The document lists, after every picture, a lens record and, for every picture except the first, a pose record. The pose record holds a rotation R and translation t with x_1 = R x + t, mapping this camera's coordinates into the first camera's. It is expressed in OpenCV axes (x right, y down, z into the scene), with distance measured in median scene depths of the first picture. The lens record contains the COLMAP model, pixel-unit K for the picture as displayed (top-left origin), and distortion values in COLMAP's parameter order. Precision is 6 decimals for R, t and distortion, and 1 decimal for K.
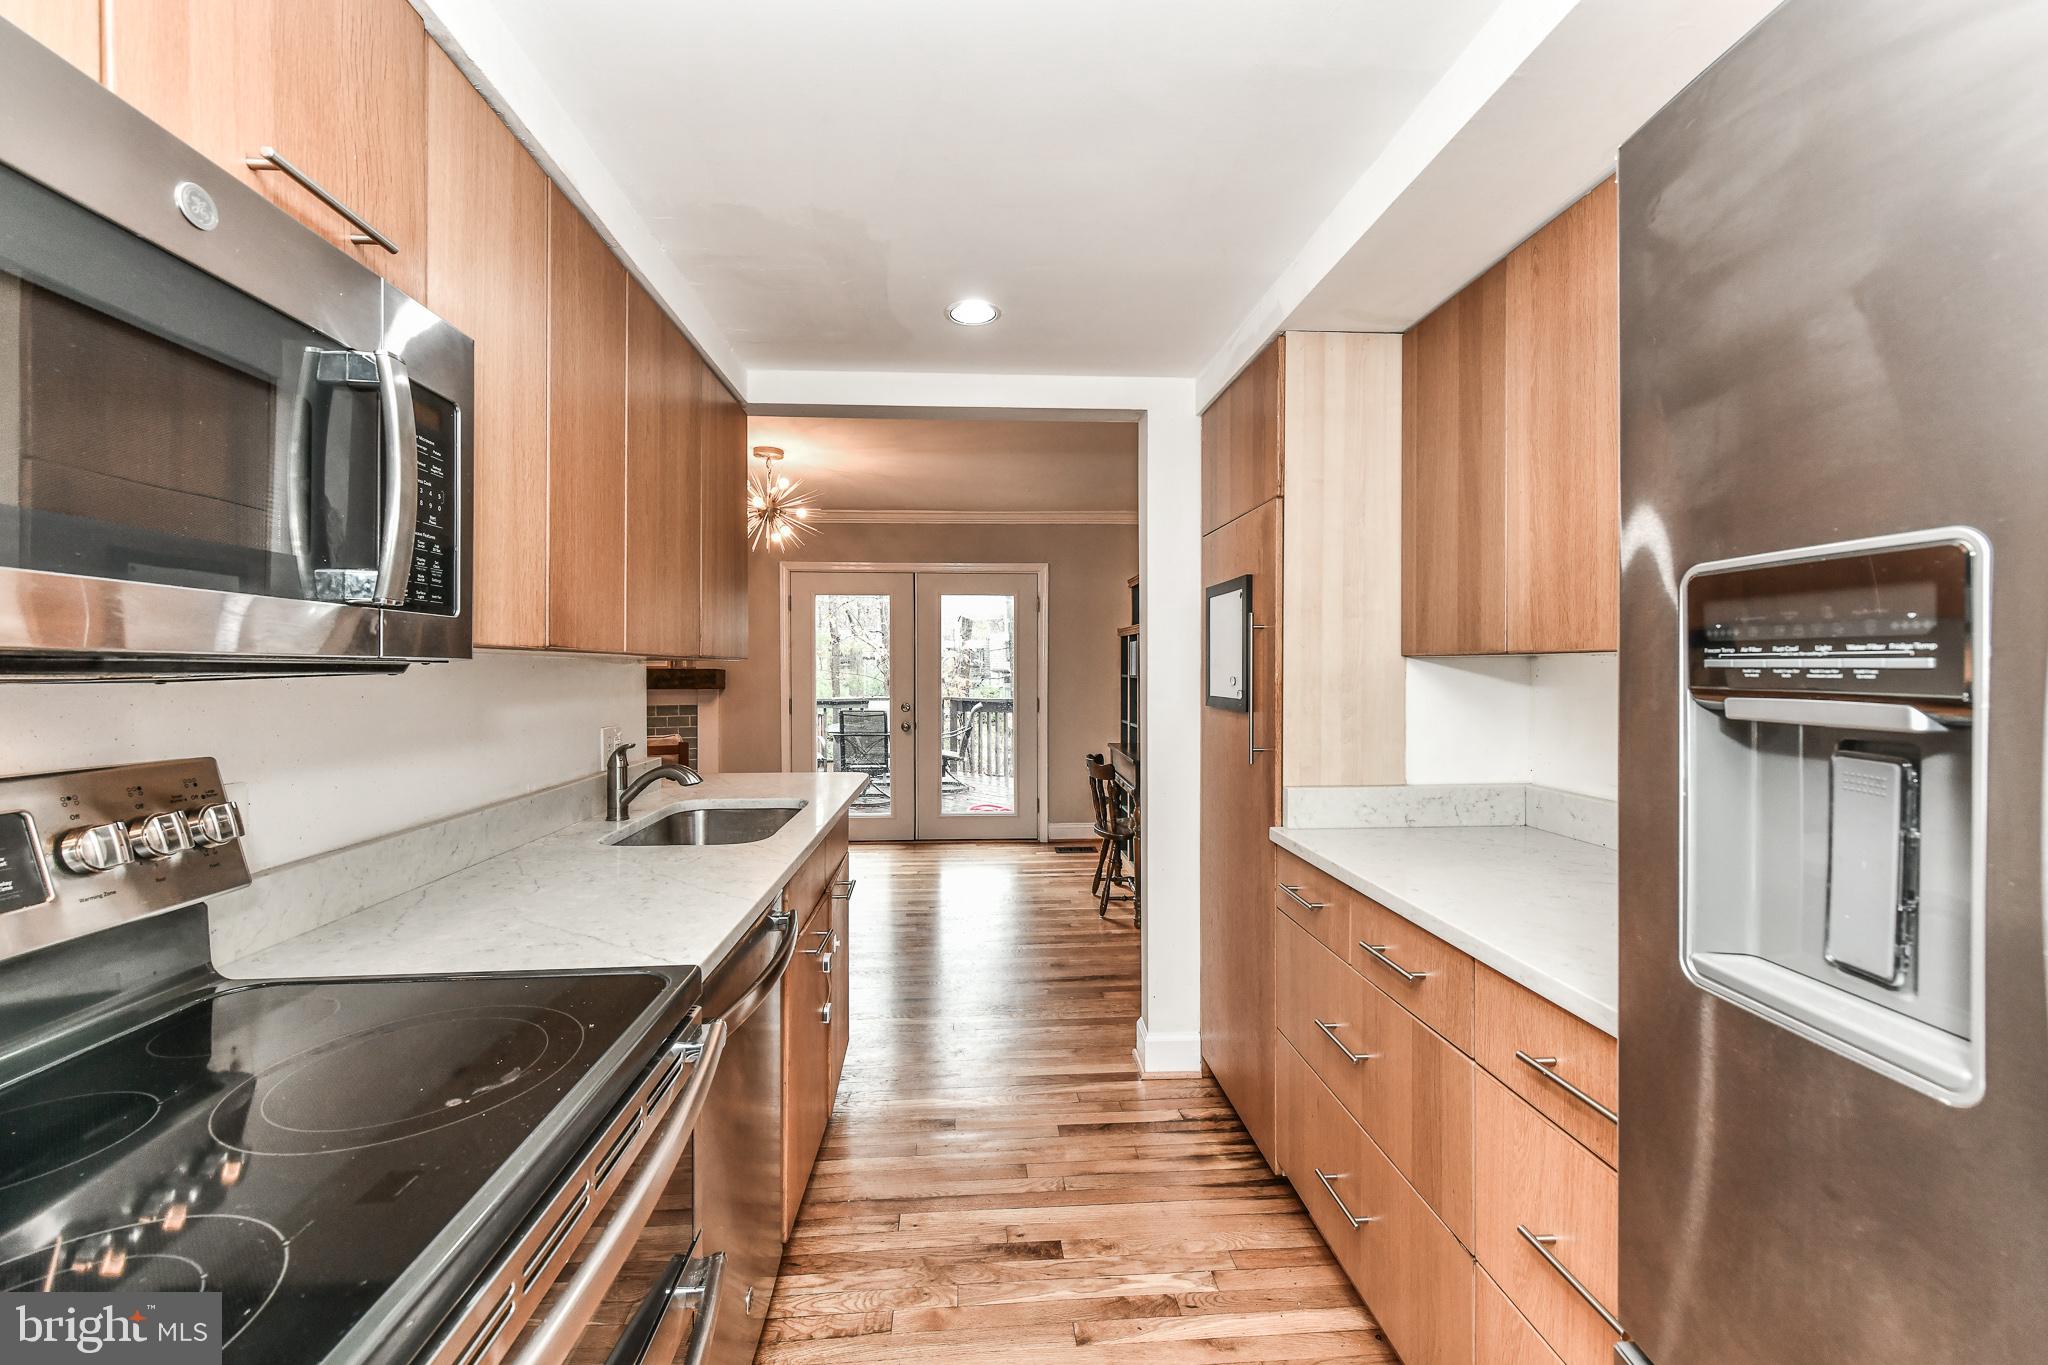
lens RADIAL K [[833.0, 0, 1024.9], [0, 833.0, 670.9], [0, 0, 1]] dist [0.002447, -0.003229]
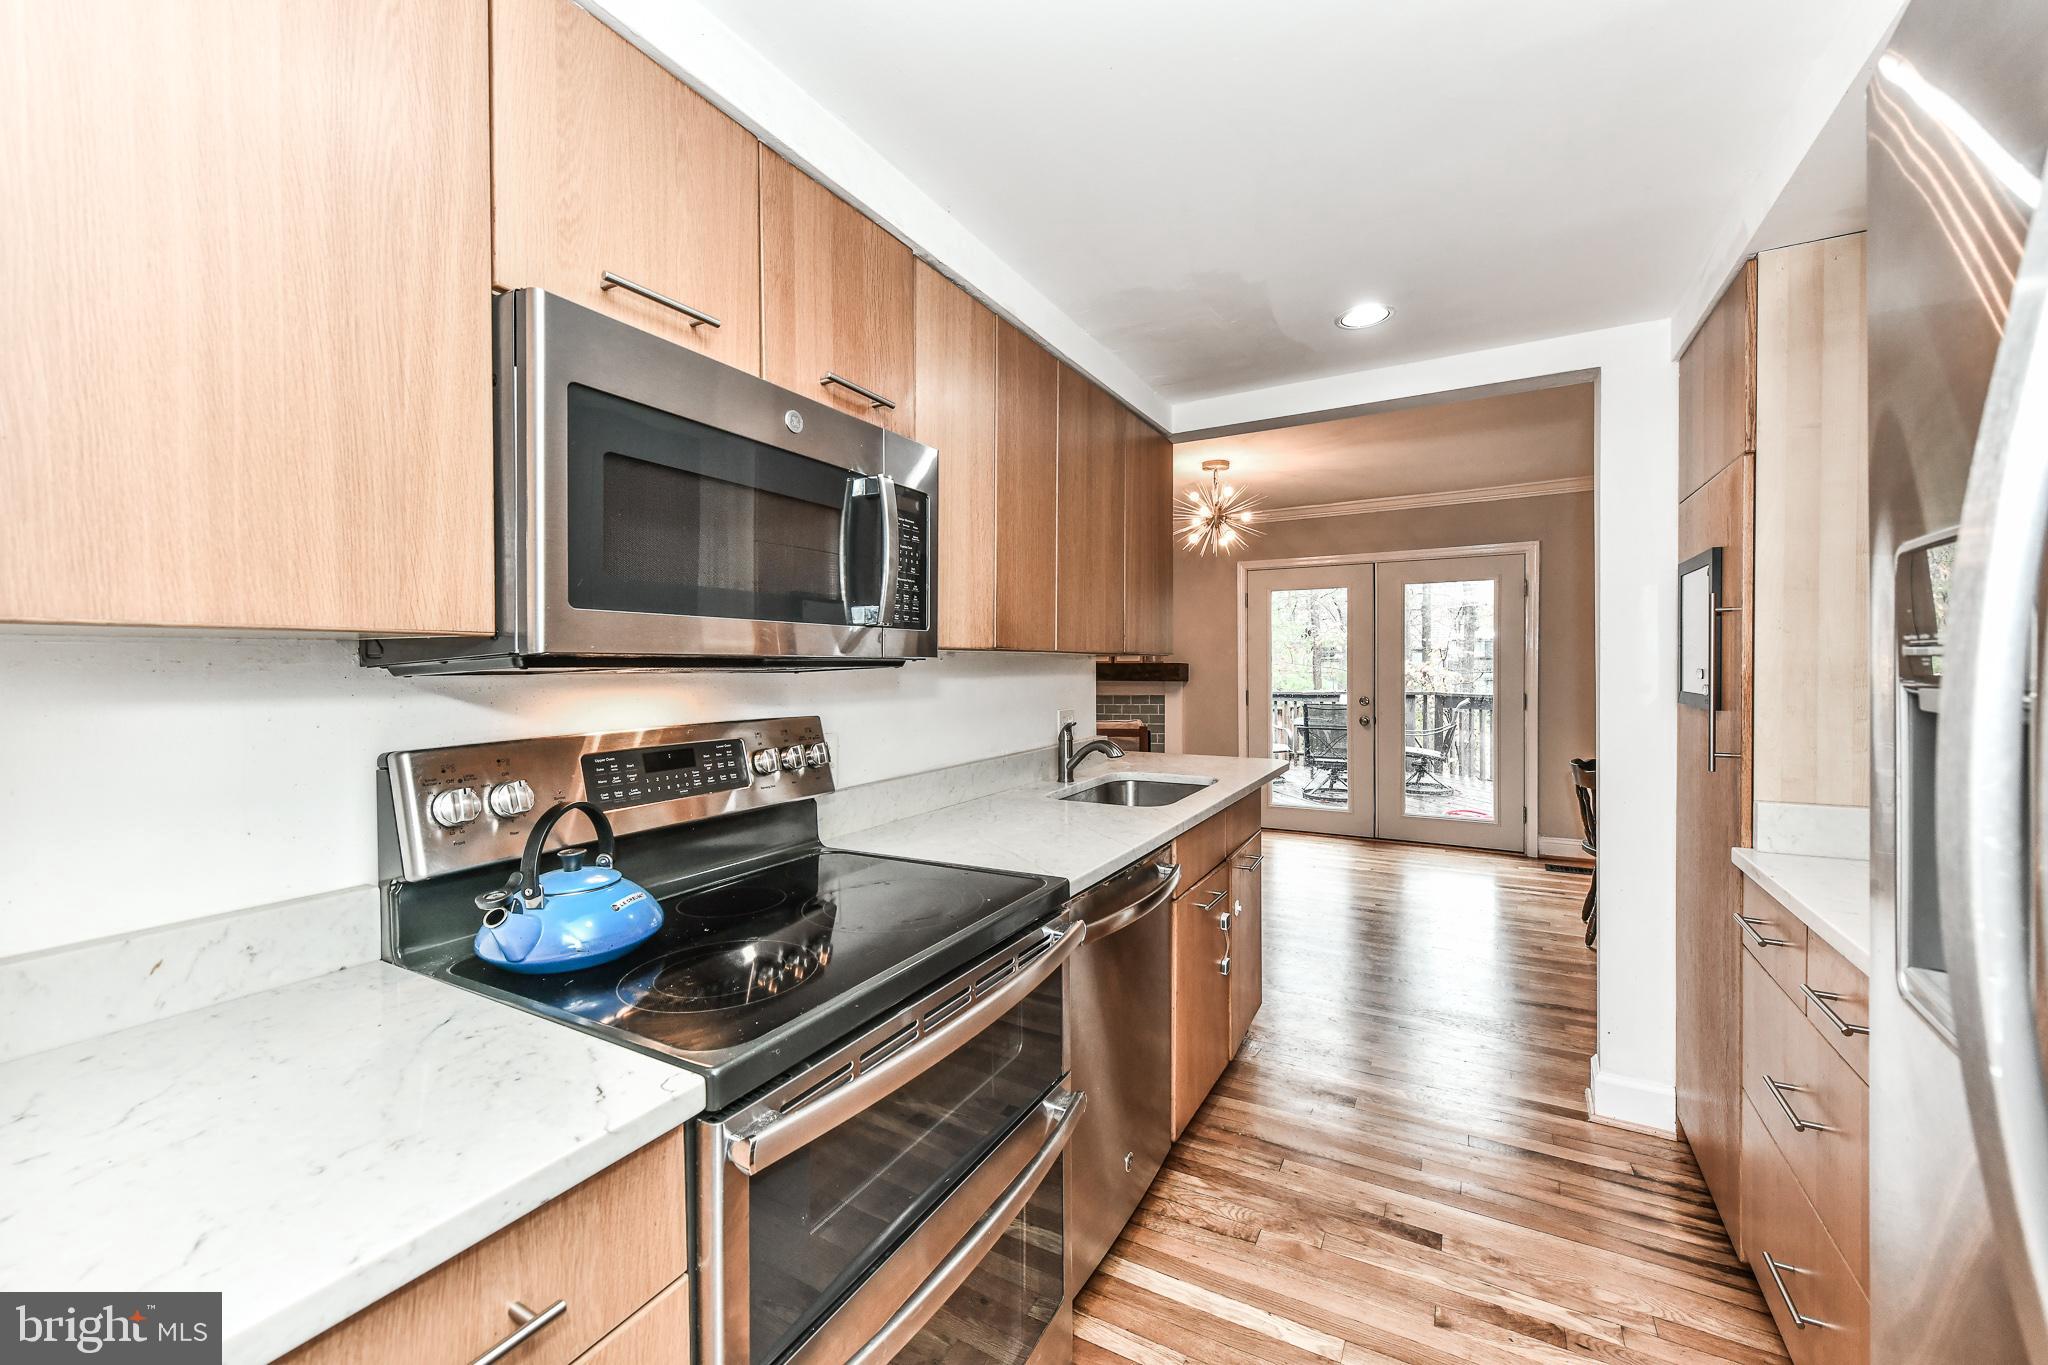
lens RADIAL K [[814.4, 0, 1011.5], [0, 814.4, 660.2], [0, 0, 1]] dist [0.001422, -0.002318]
pose [[0.832039, -0.007437, -0.554667, 0.136961], [0.004321, 0.999967, -0.006926, 0.000999], [0.554700, 0.003366, 0.832043, -0.084274]]
